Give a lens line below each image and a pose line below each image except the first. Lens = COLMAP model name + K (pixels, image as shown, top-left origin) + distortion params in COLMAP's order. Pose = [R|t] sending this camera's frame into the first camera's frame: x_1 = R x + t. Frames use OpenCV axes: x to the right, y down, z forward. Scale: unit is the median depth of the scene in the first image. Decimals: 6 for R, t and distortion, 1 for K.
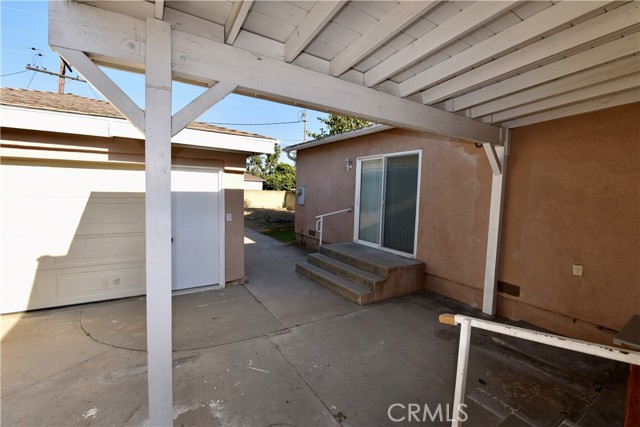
lens RADIAL K [[276.4, 0, 323.4], [0, 276.4, 215.0], [0, 0, 1]] dist [-0.002588, -0.008235]
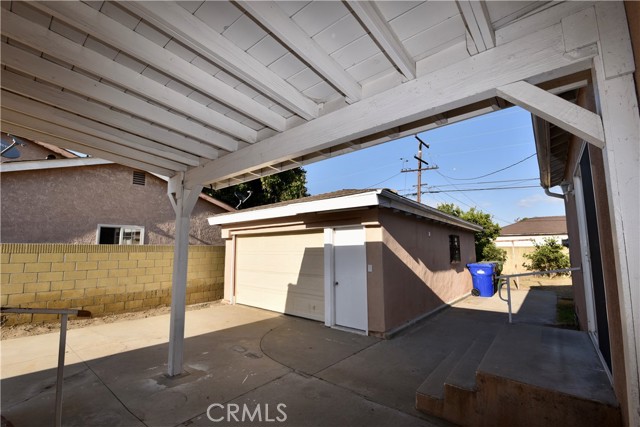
lens RADIAL K [[276.4, 0, 323.4], [0, 276.4, 215.0], [0, 0, 1]] dist [-0.002588, -0.008235]
pose [[0.302024, -0.147621, -0.941801, 0.743014], [-0.066931, 0.982216, -0.175420, 0.006835], [0.950948, 0.116017, 0.286772, 0.551577]]
